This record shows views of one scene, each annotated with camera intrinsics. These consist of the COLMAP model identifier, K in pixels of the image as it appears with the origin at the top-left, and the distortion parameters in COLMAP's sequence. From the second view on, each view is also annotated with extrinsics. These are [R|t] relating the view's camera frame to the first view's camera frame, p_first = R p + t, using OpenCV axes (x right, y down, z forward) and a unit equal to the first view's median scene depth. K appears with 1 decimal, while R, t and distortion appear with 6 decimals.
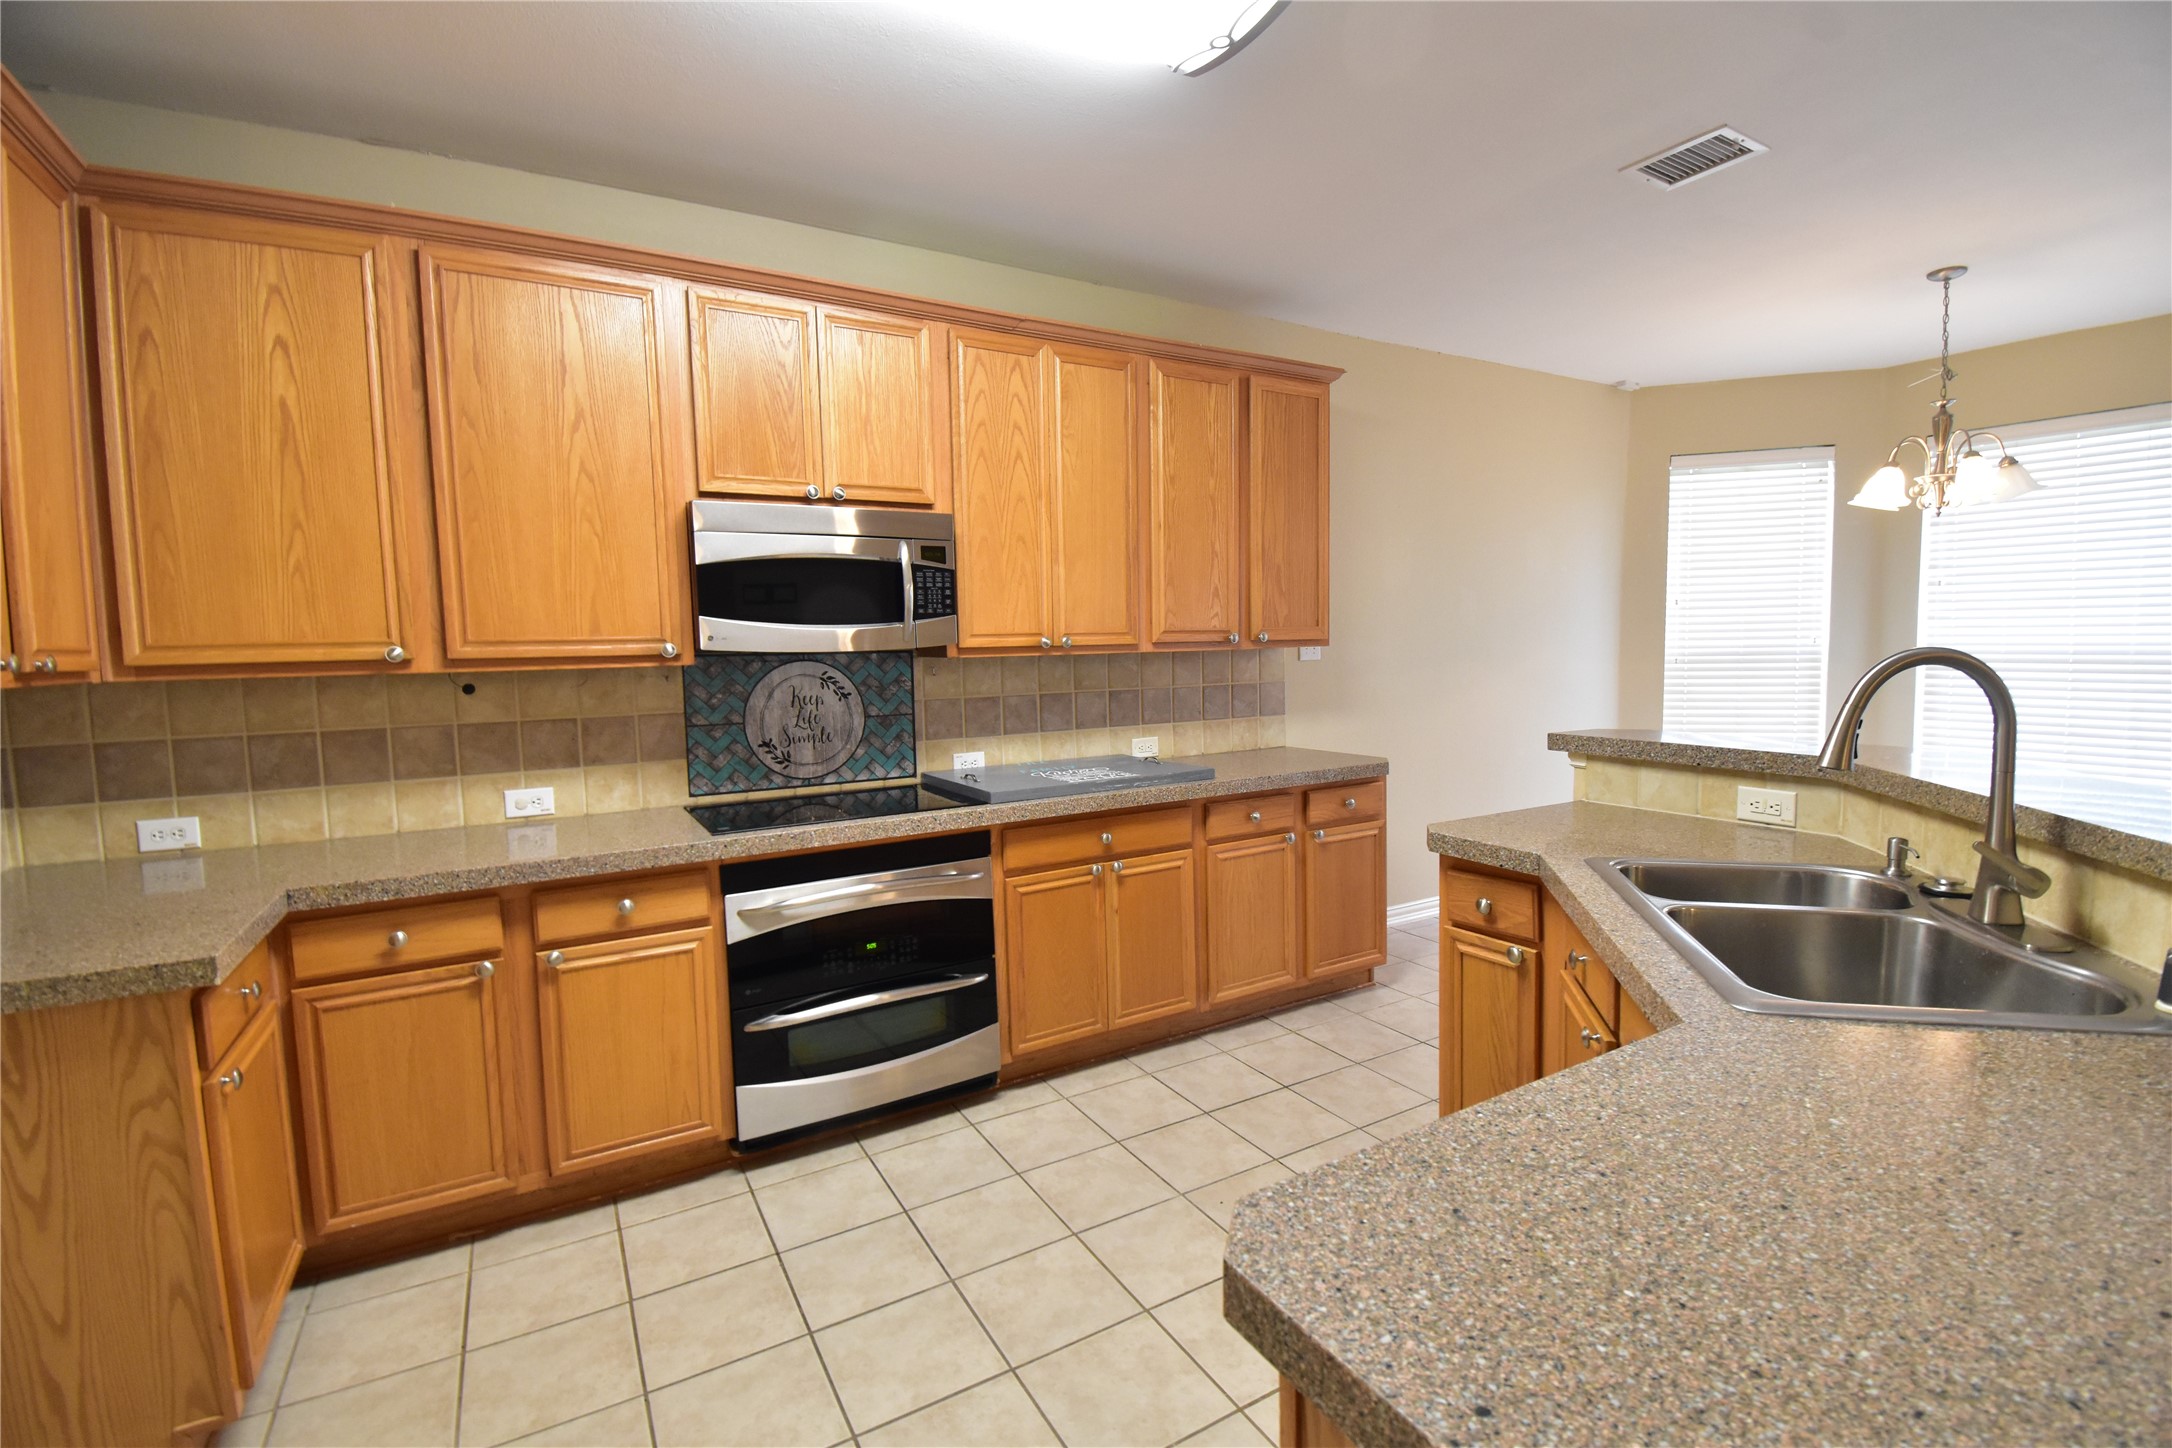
lens RADIAL K [[959.0, 0, 1094.7], [0, 959.0, 719.5], [0, 0, 1]] dist [0.019317, -0.025898]
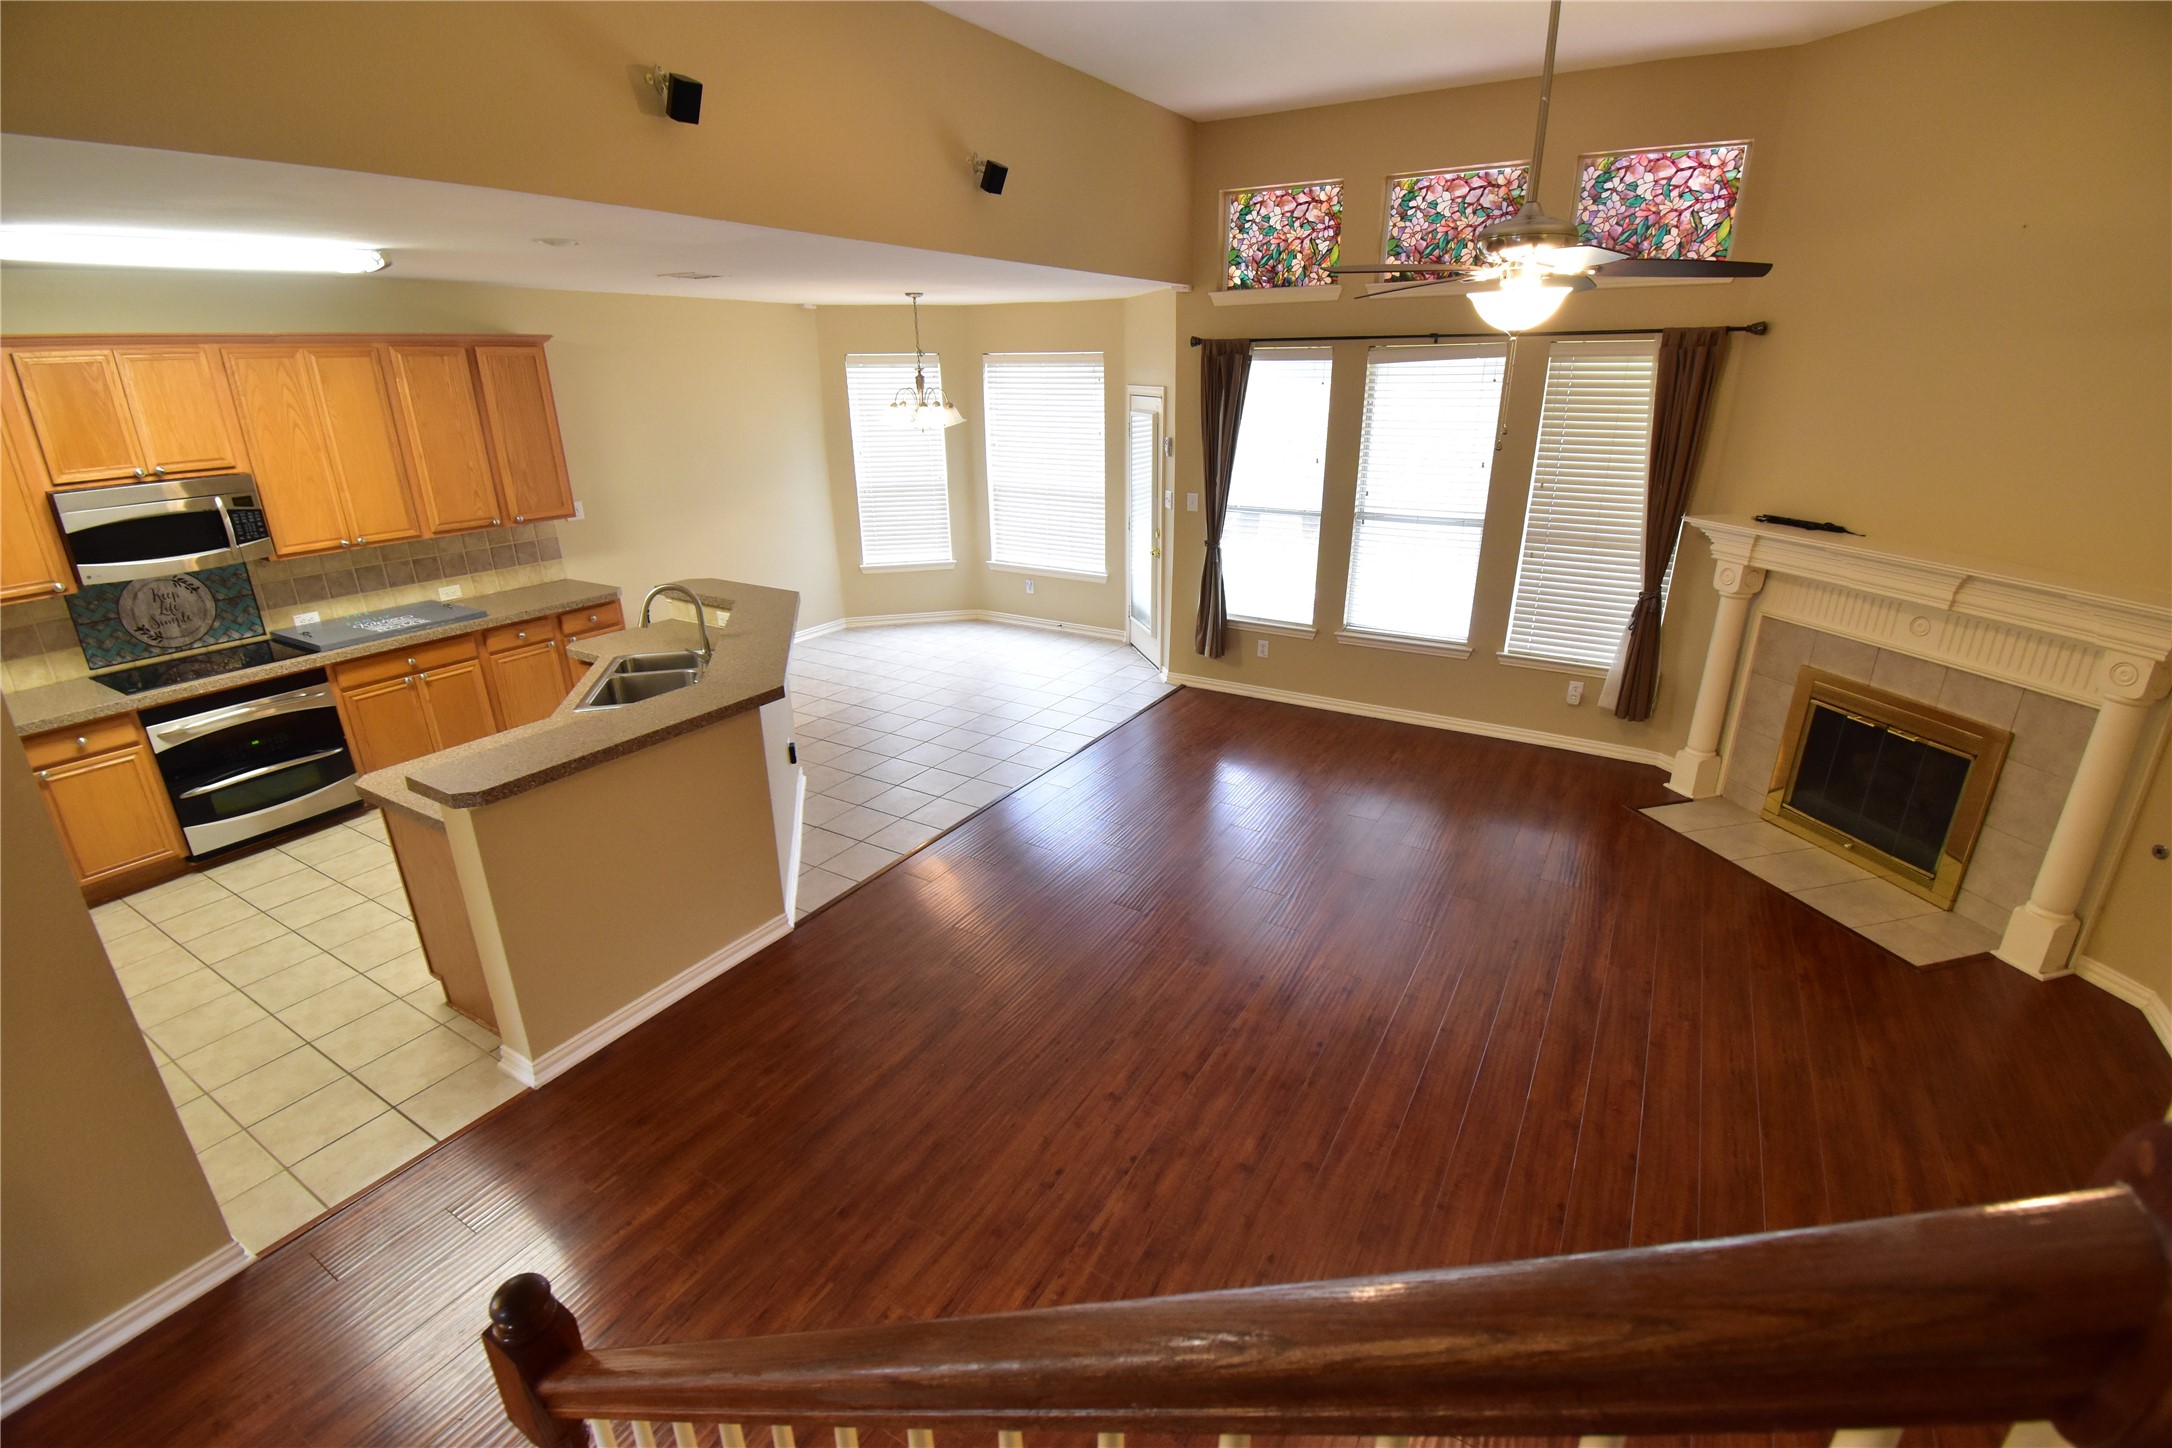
lens RADIAL K [[959.0, 0, 1094.7], [0, 959.0, 719.5], [0, 0, 1]] dist [0.019317, -0.025898]
pose [[0.875234, -0.153382, 0.458737, 0.273647], [0.026309, 0.962083, 0.271485, -0.209814], [-0.482984, -0.225544, 0.846083, -1.062430]]
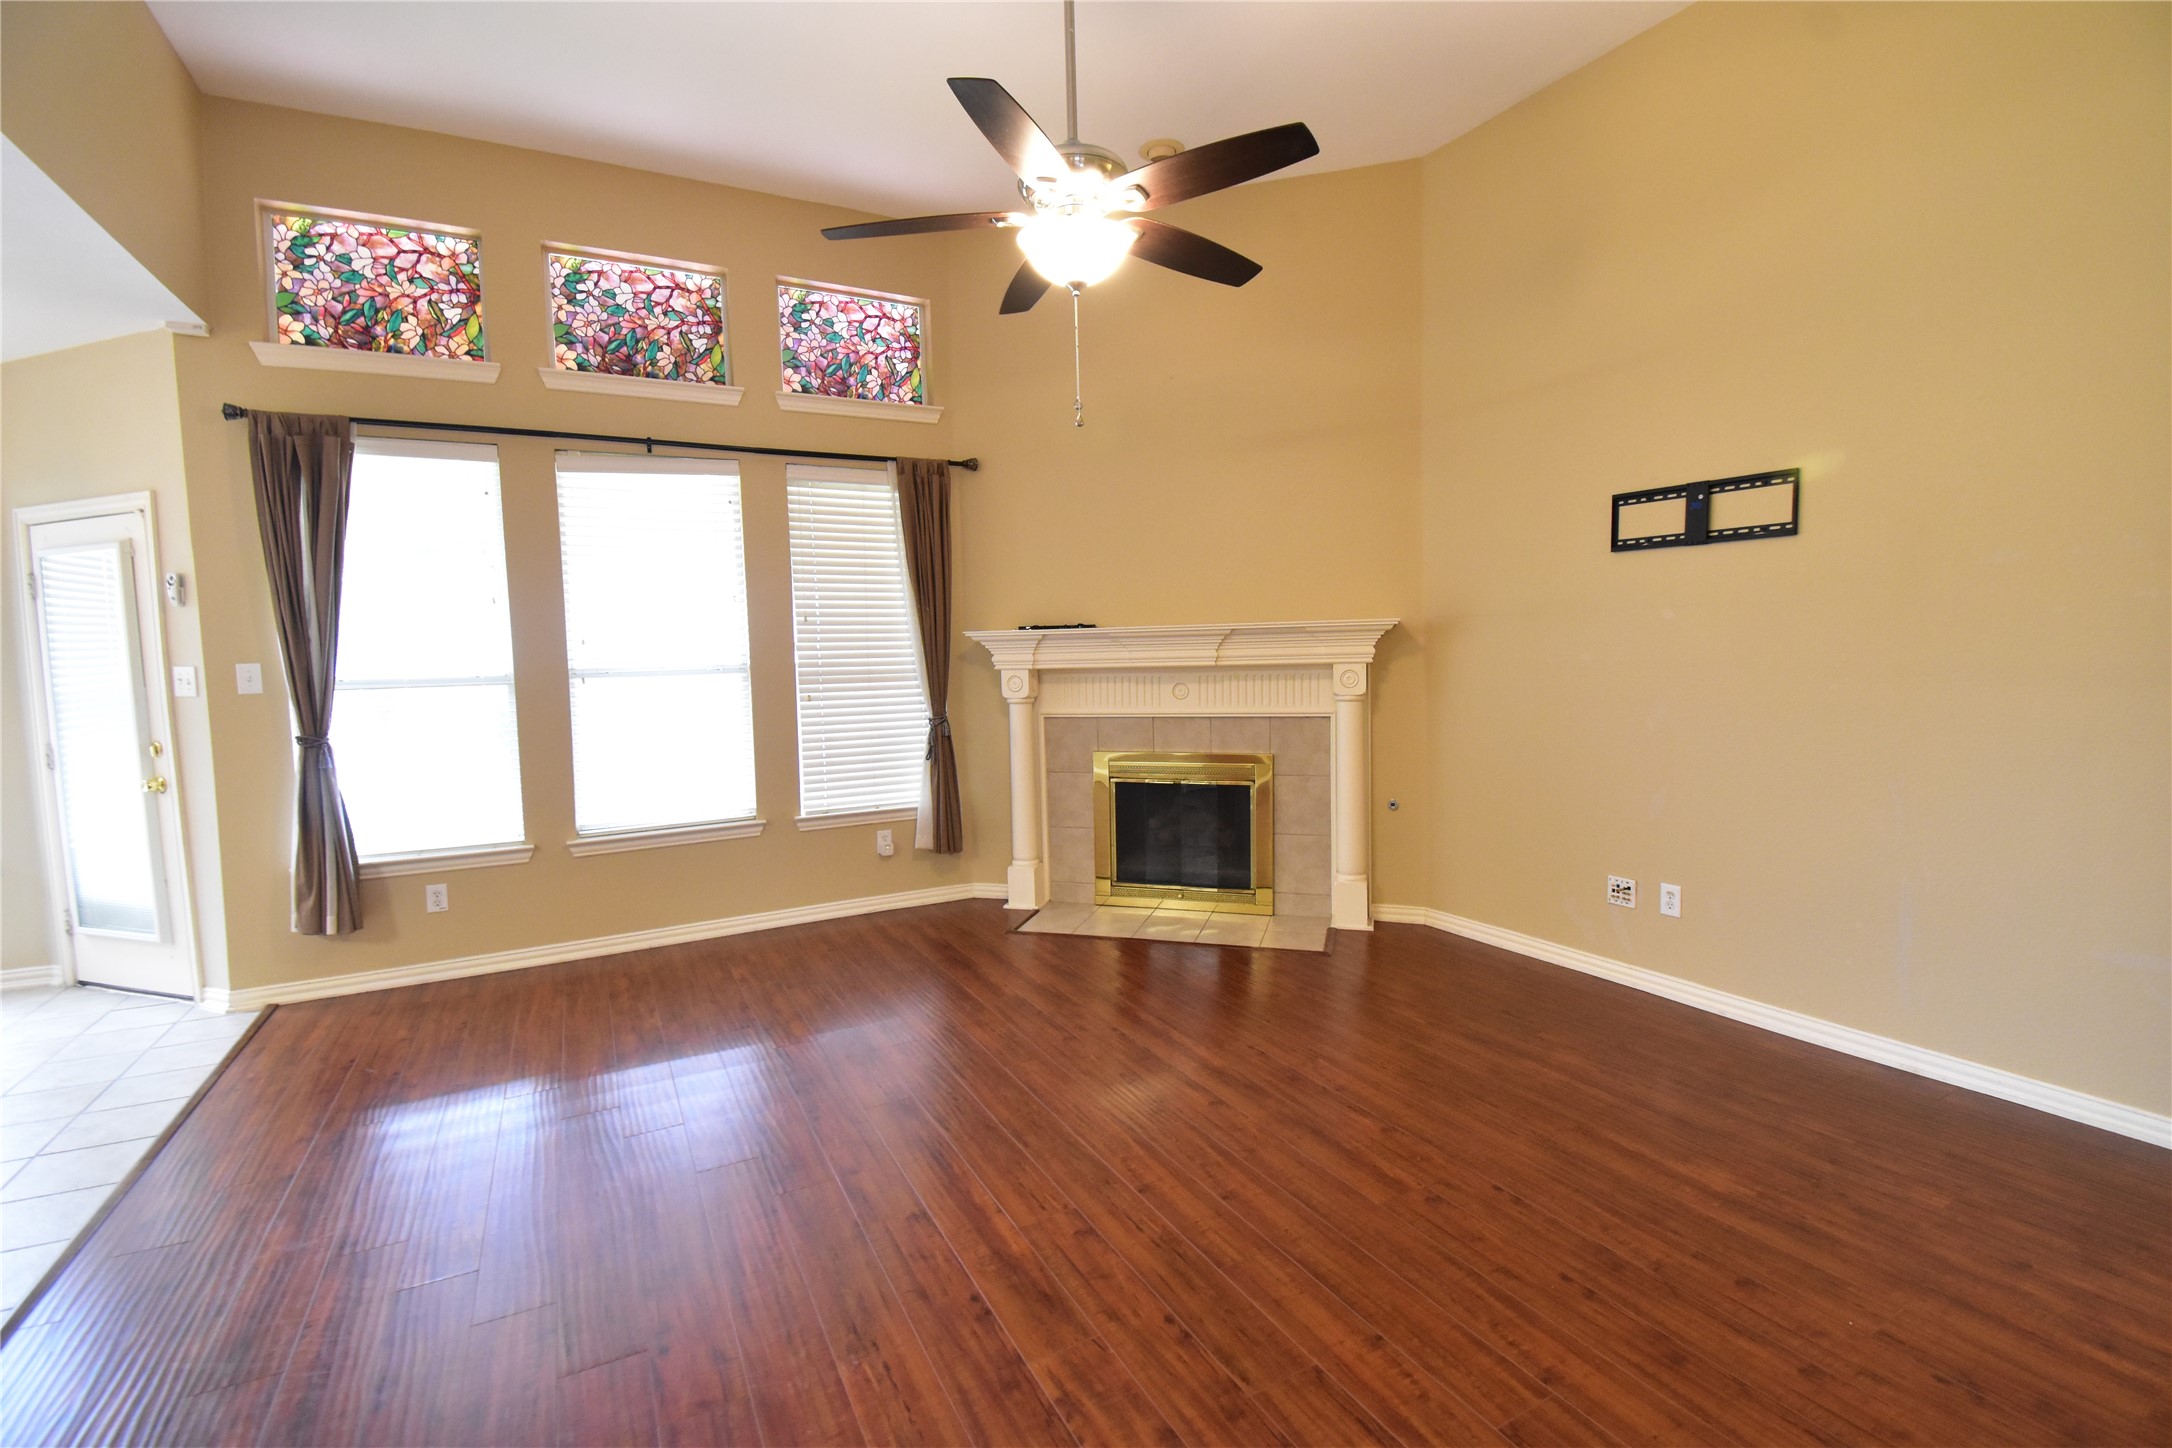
lens RADIAL K [[959.0, 0, 1094.7], [0, 959.0, 719.5], [0, 0, 1]] dist [0.019317, -0.025898]
pose [[0.028225, -0.055322, 0.998070, 0.319775], [0.100439, 0.993571, 0.052232, 0.013109], [-0.994543, 0.098771, 0.033600, -0.344970]]
